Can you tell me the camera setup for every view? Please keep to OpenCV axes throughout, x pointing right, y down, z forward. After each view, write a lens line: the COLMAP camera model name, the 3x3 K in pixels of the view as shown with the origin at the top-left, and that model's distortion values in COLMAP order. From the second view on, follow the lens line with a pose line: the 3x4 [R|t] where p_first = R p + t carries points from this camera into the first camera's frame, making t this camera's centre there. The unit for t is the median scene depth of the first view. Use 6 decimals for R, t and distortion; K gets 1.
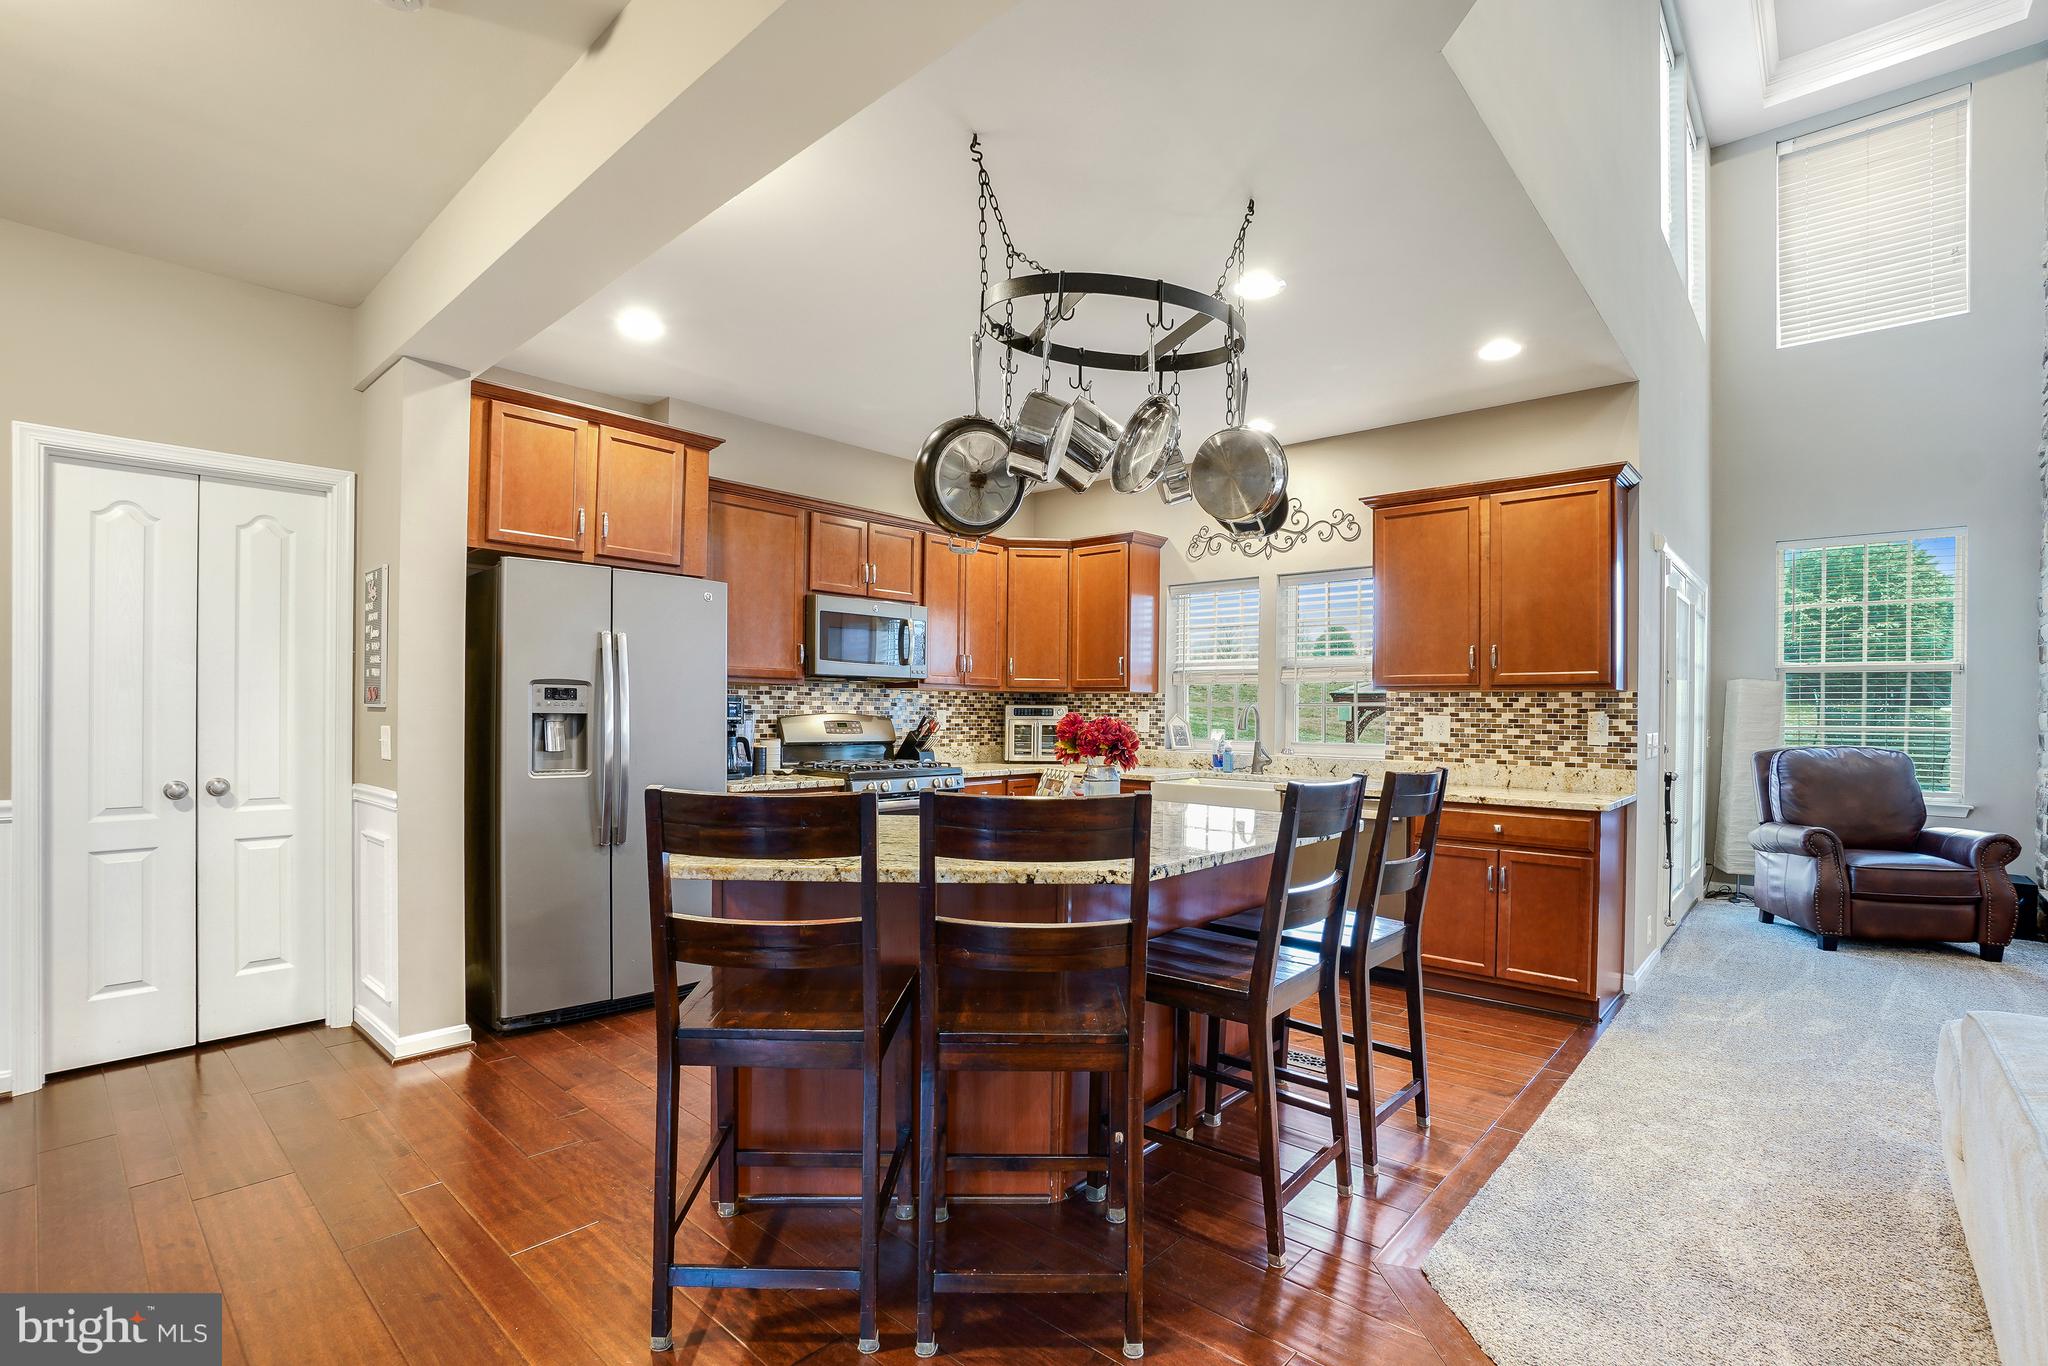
lens RADIAL K [[943.4, 0, 1039.7], [0, 943.4, 722.9], [0, 0, 1]] dist [-0.038682, 0.013704]
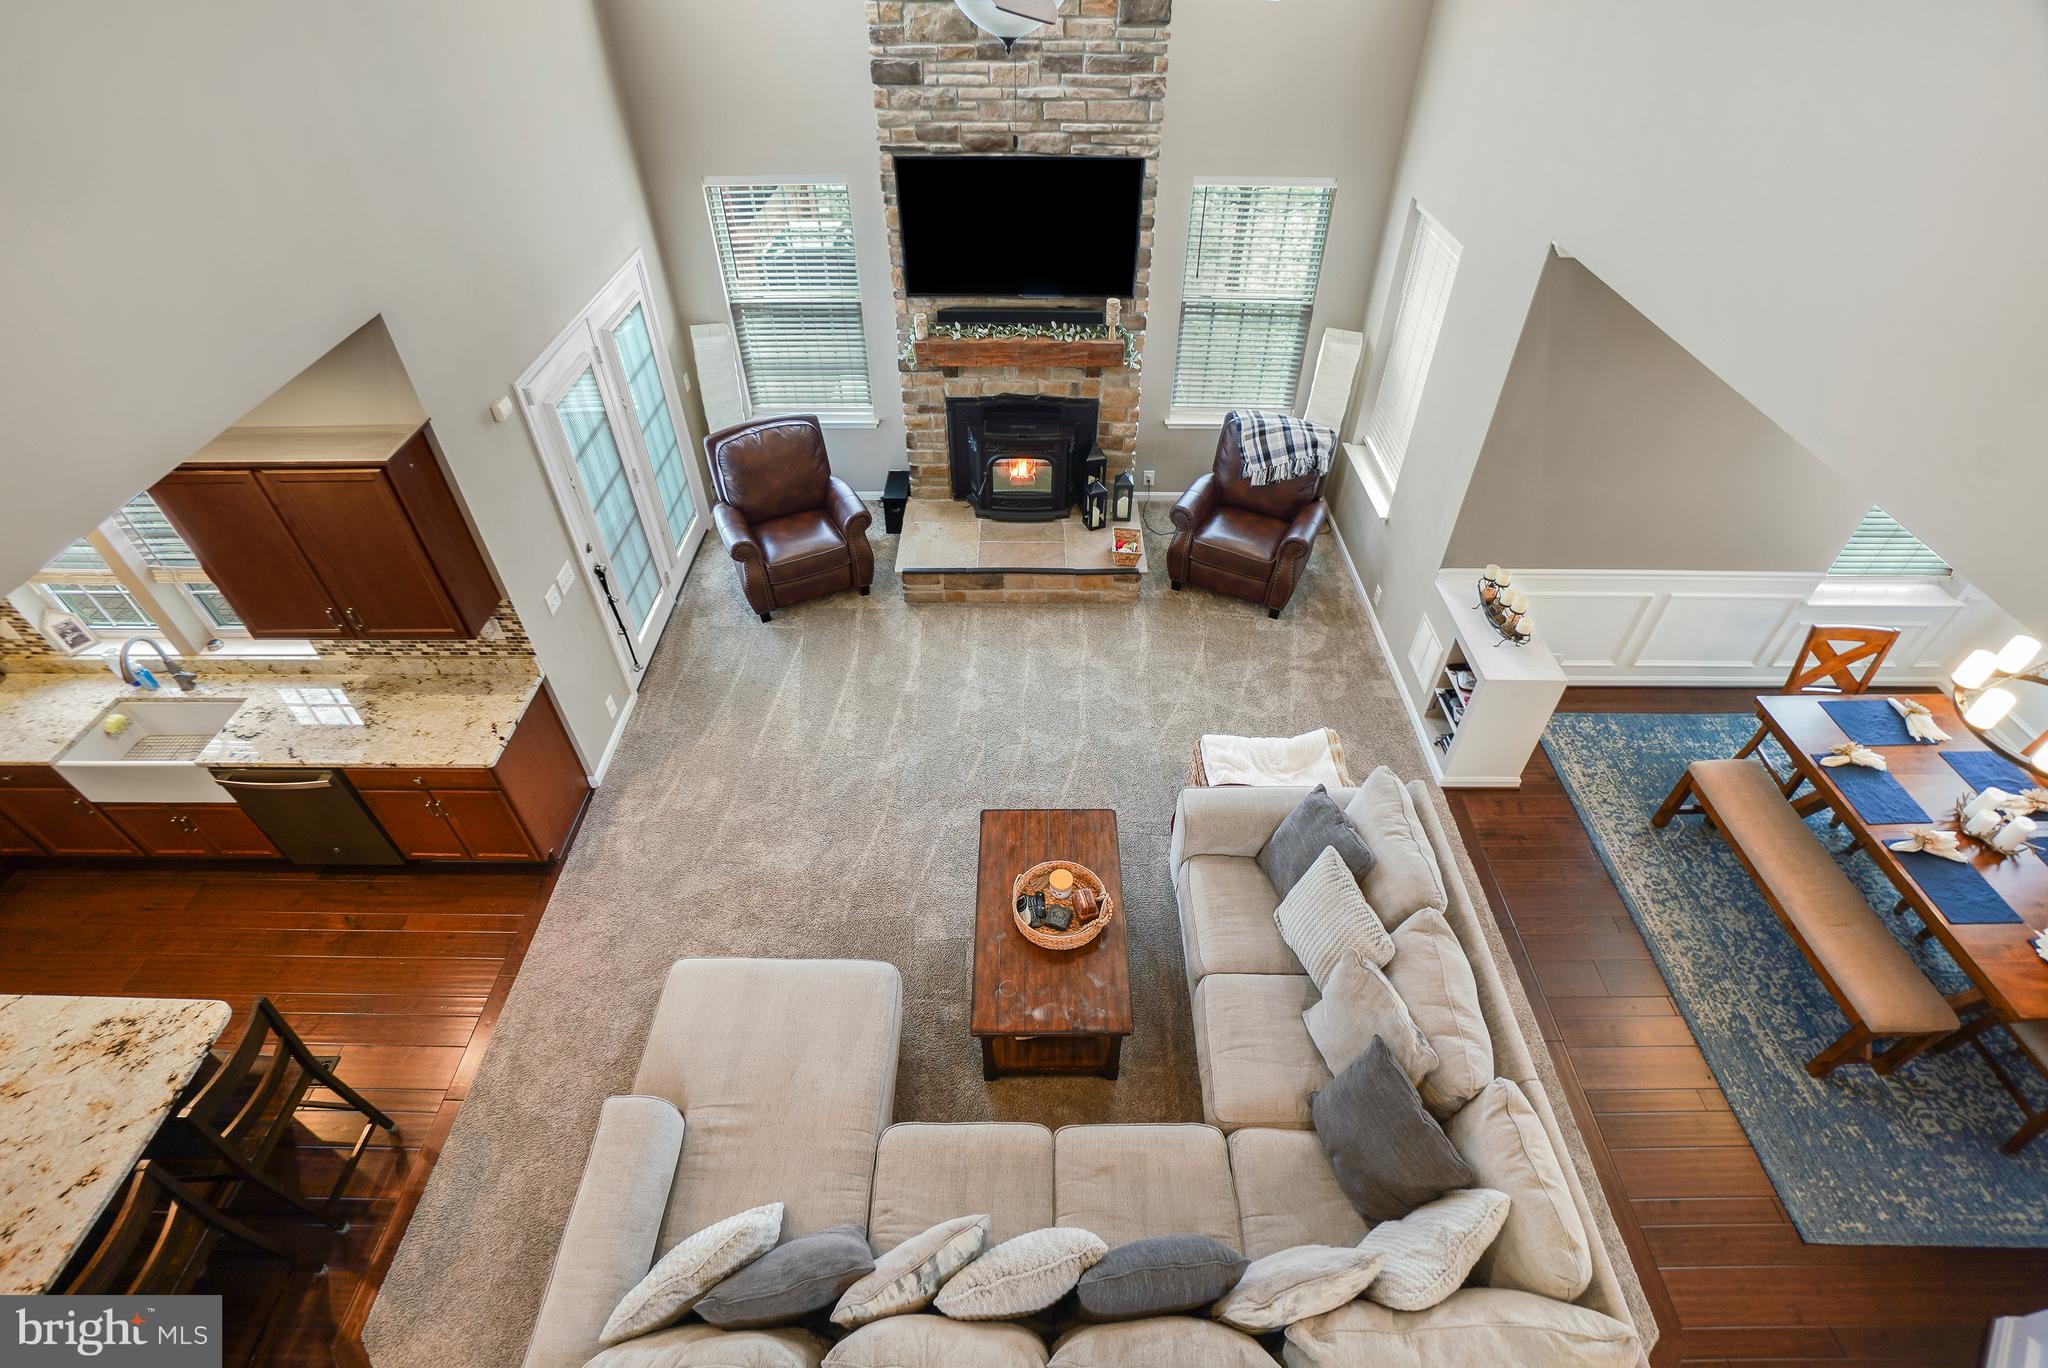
lens RADIAL K [[986.0, 0, 1044.9], [0, 986.0, 687.9], [0, 0, 1]] dist [-0.036759, 0.007943]
pose [[0.756435, -0.445963, 0.478459, 0.467954], [0.008368, 0.738051, 0.674693, -0.644559], [-0.654015, -0.506357, 0.562020, -0.088365]]
